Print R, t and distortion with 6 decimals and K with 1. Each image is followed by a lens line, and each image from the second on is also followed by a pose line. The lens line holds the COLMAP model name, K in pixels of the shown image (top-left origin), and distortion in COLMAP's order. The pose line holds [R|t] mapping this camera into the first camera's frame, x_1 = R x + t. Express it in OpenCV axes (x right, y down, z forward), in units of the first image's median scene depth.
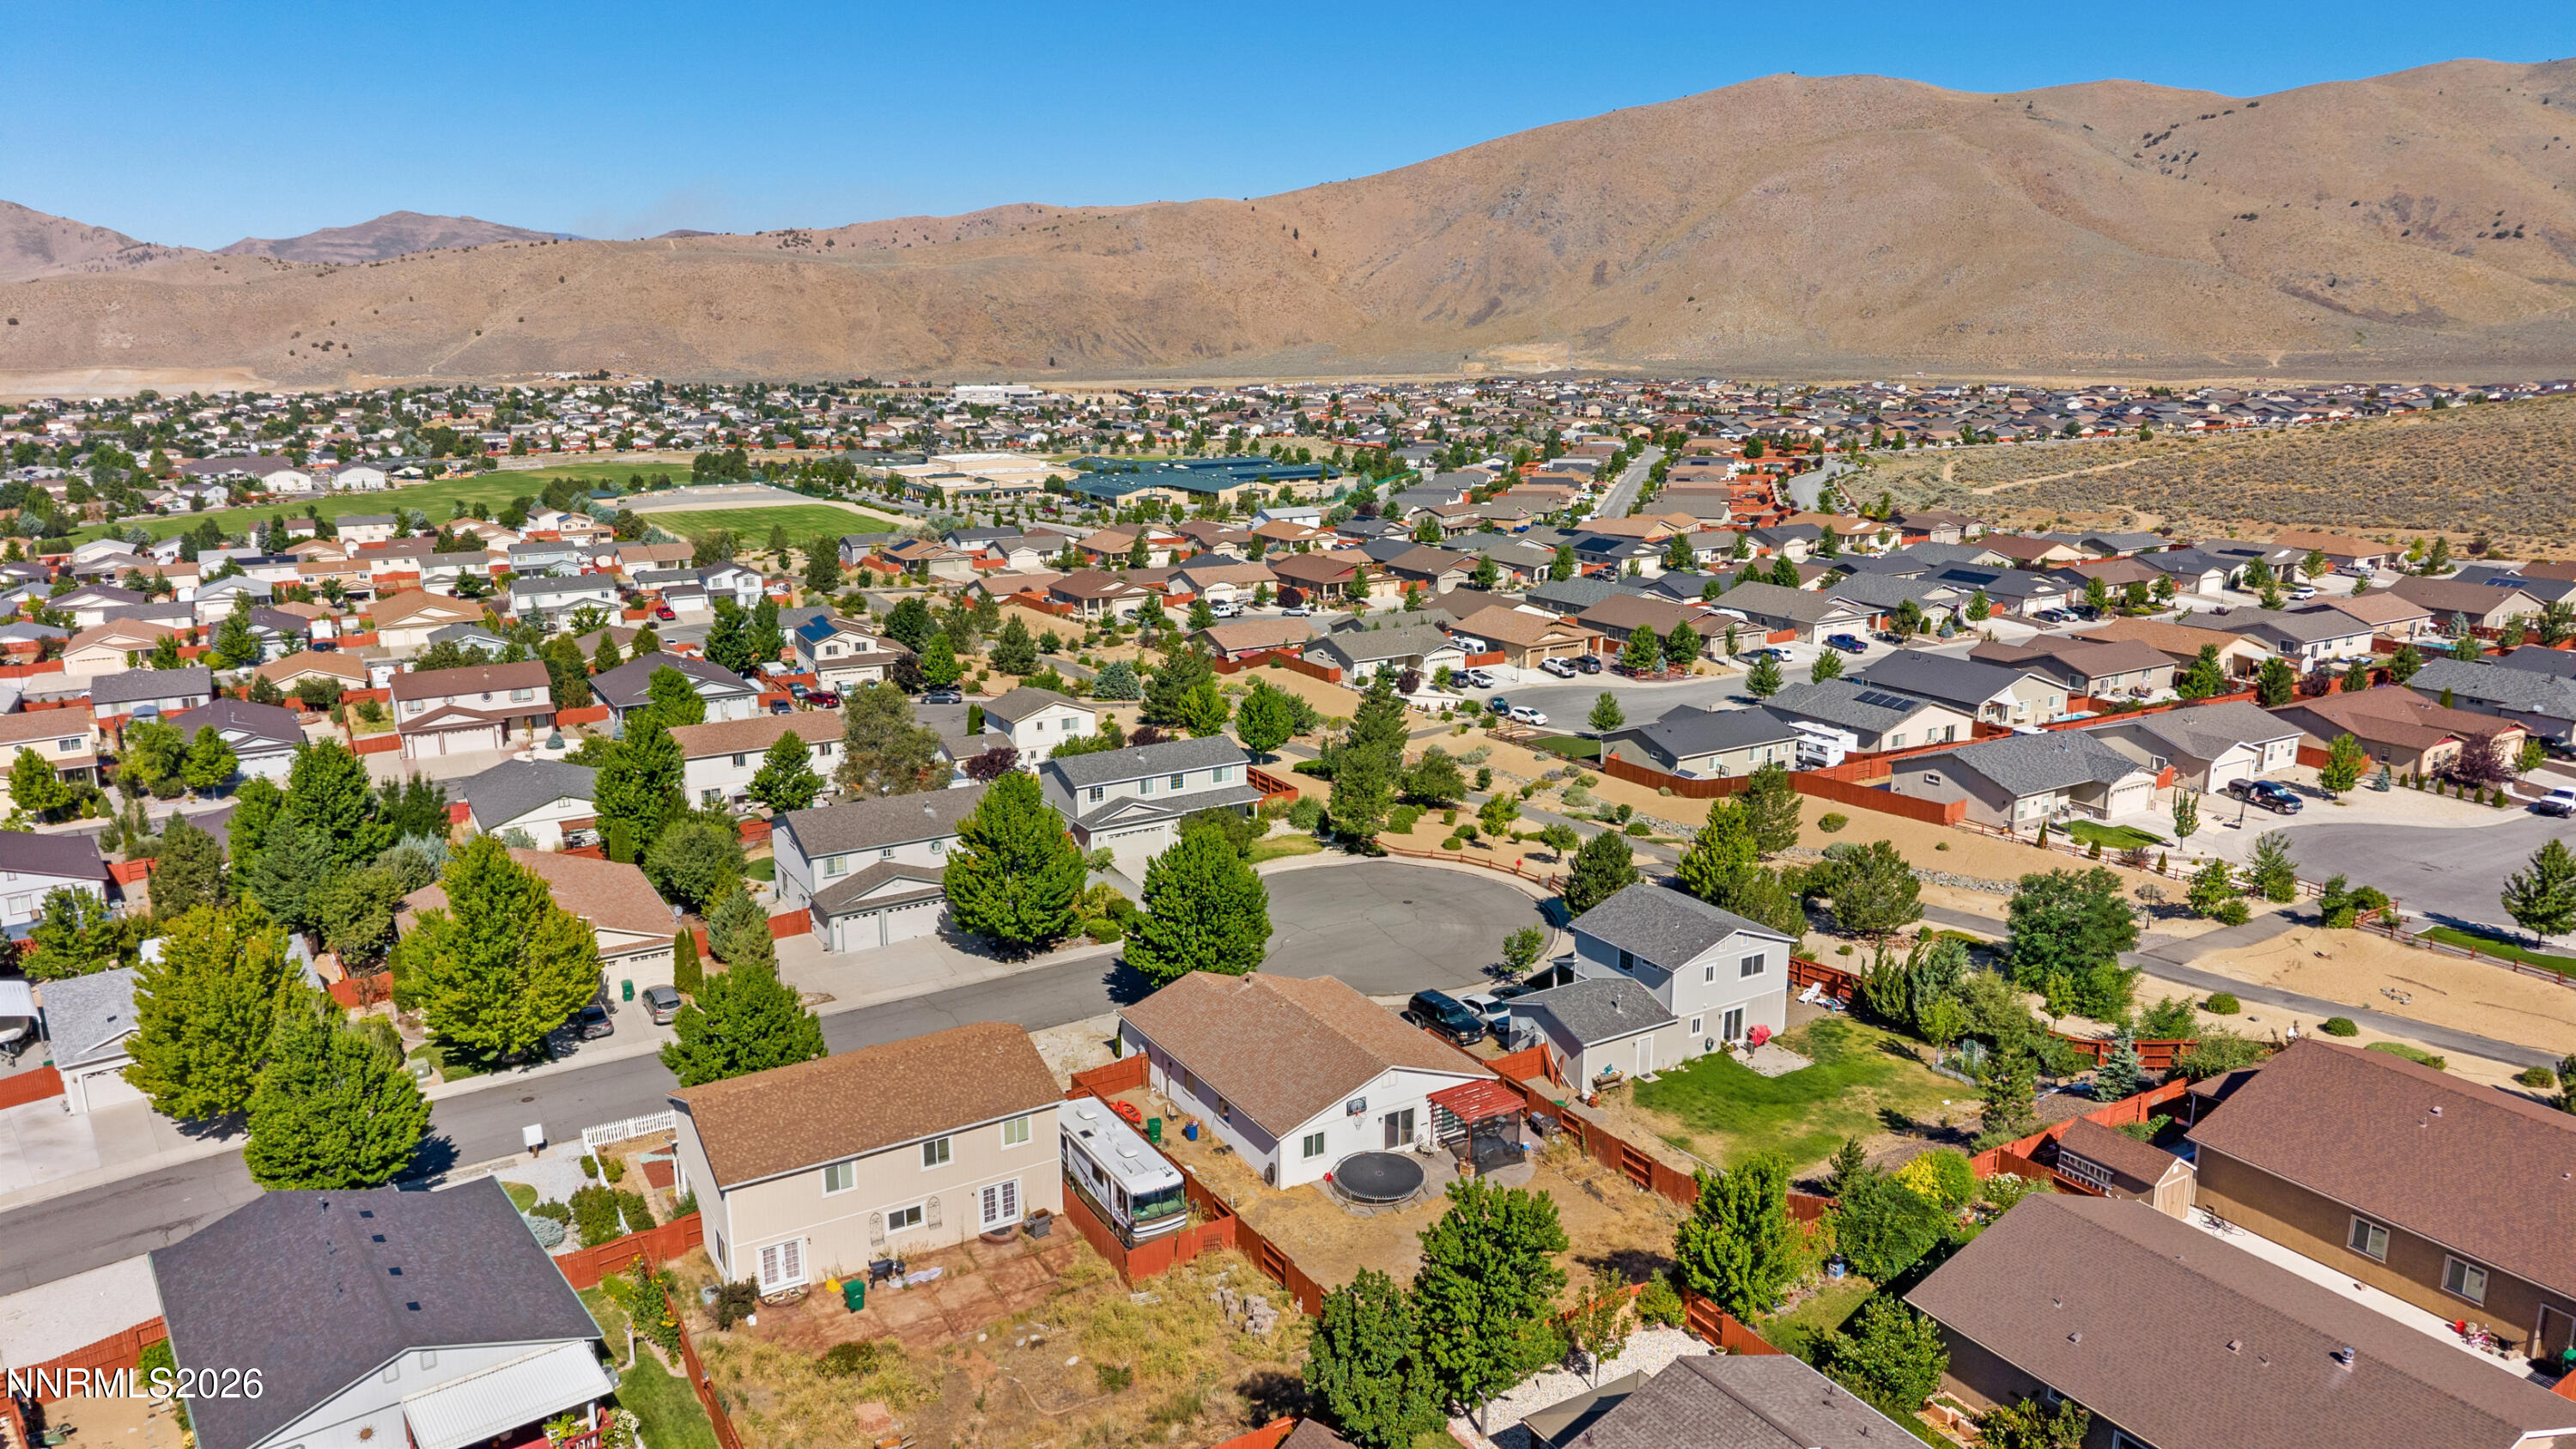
lens RADIAL K [[1716.6, 0, 1287.7], [0, 1716.6, 747.7], [0, 0, 1]] dist [0.031679, -0.039581]
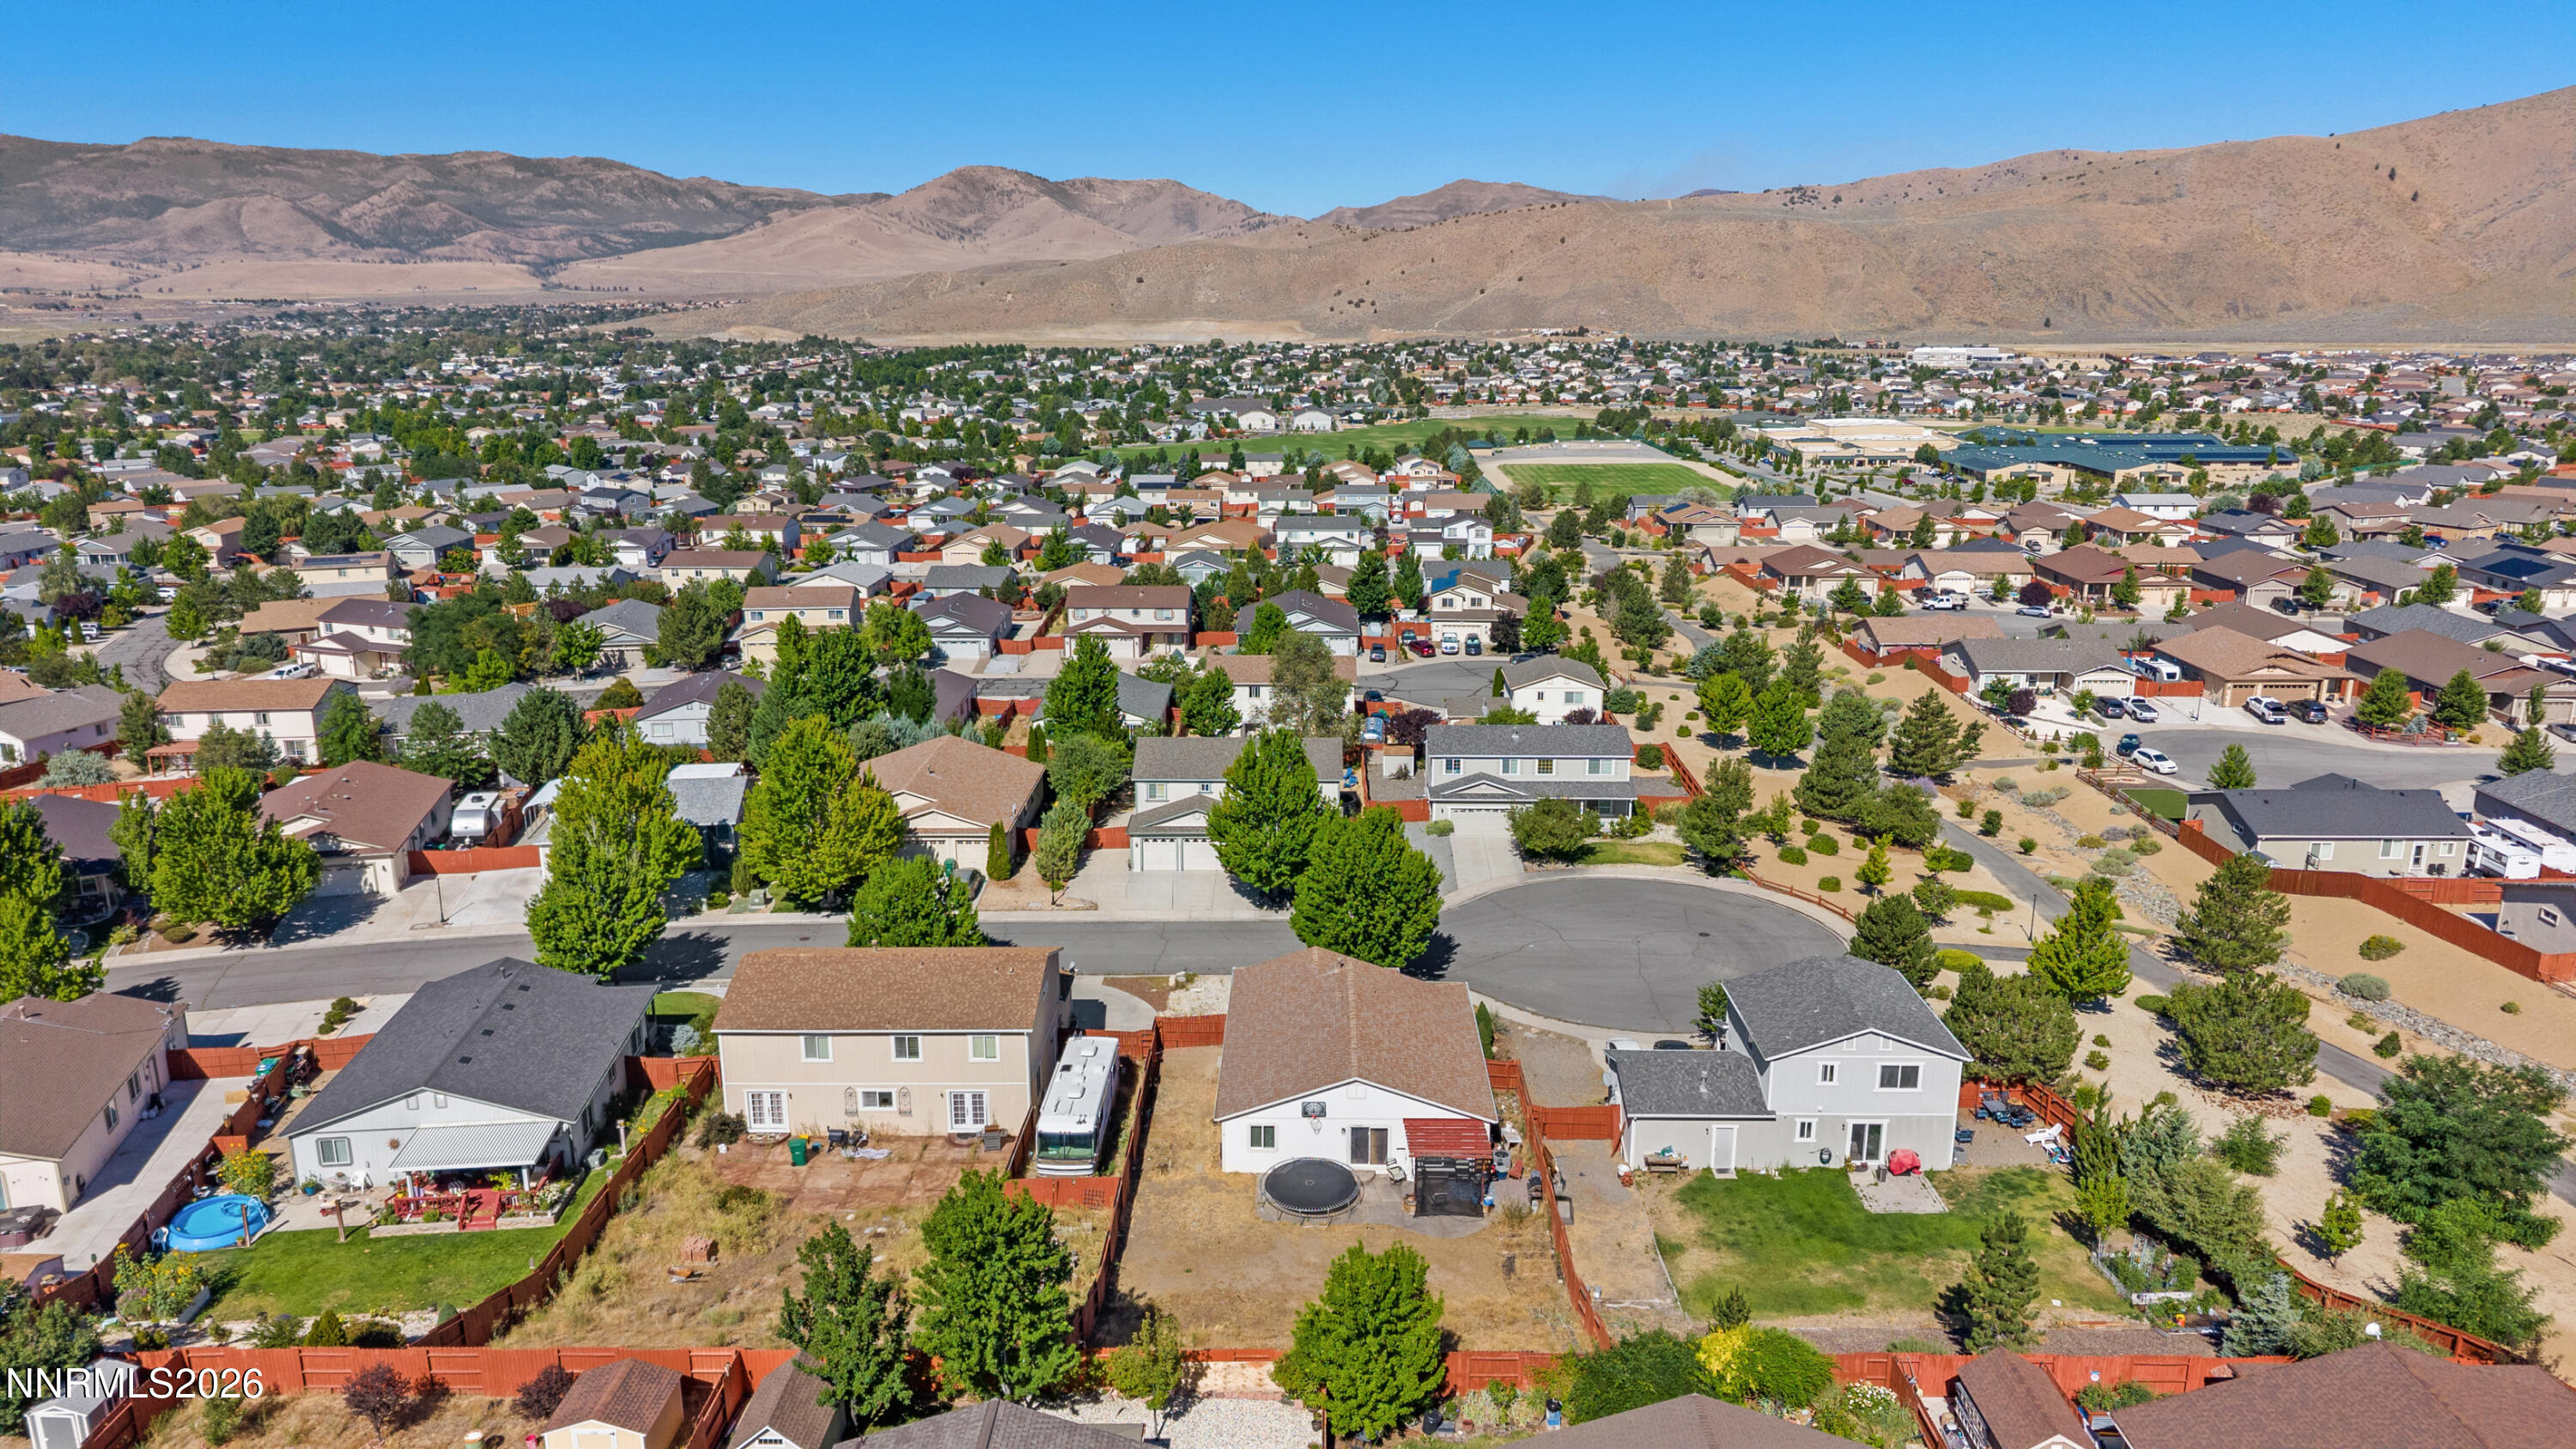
lens RADIAL K [[1716.6, 0, 1289.0], [0, 1716.6, 725.5], [0, 0, 1]] dist [0.031679, -0.039581]
pose [[0.845639, 0.133611, -0.516761, 0.143951], [-0.127947, 0.990678, 0.046769, -0.013803], [0.518193, 0.026569, 0.854851, 0.047619]]
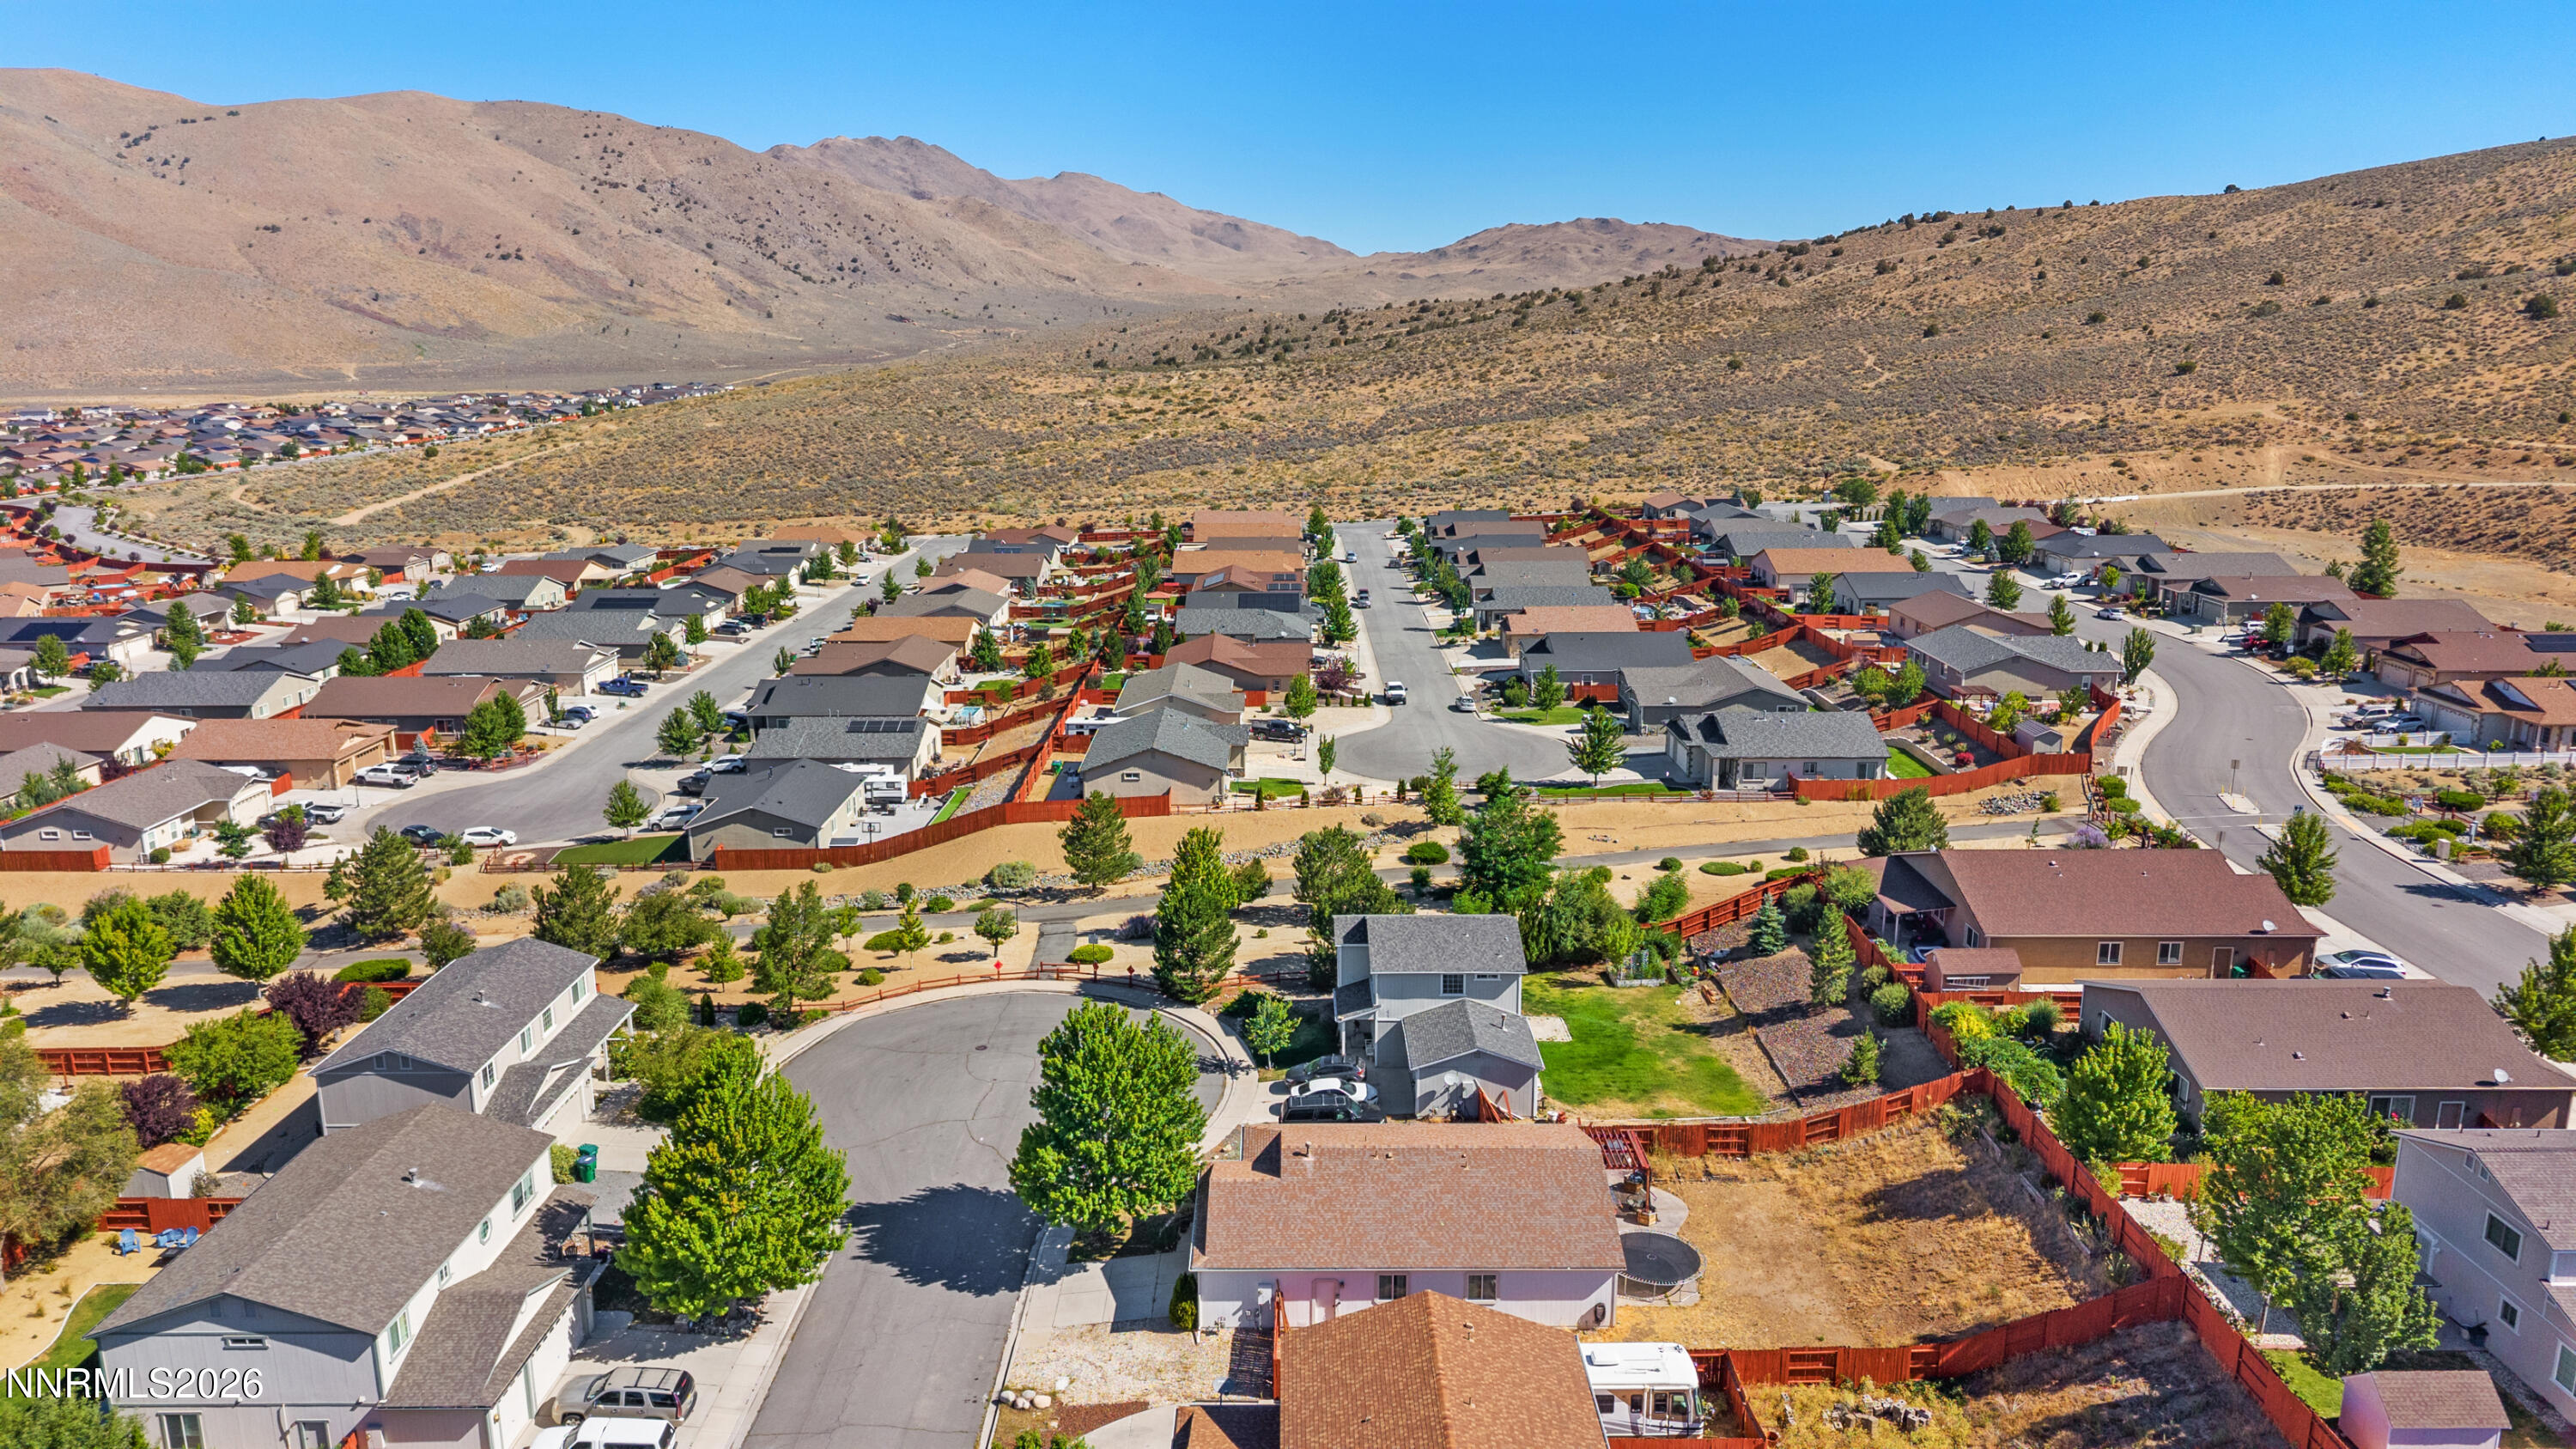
lens RADIAL K [[1716.6, 0, 1302.3], [0, 1716.6, 726.8], [0, 0, 1]] dist [0.031679, -0.039581]
pose [[0.498333, -0.190215, 0.845862, -0.219377], [0.205969, 0.973678, 0.097612, -0.044983], [-0.842164, 0.125578, 0.524394, 0.182937]]
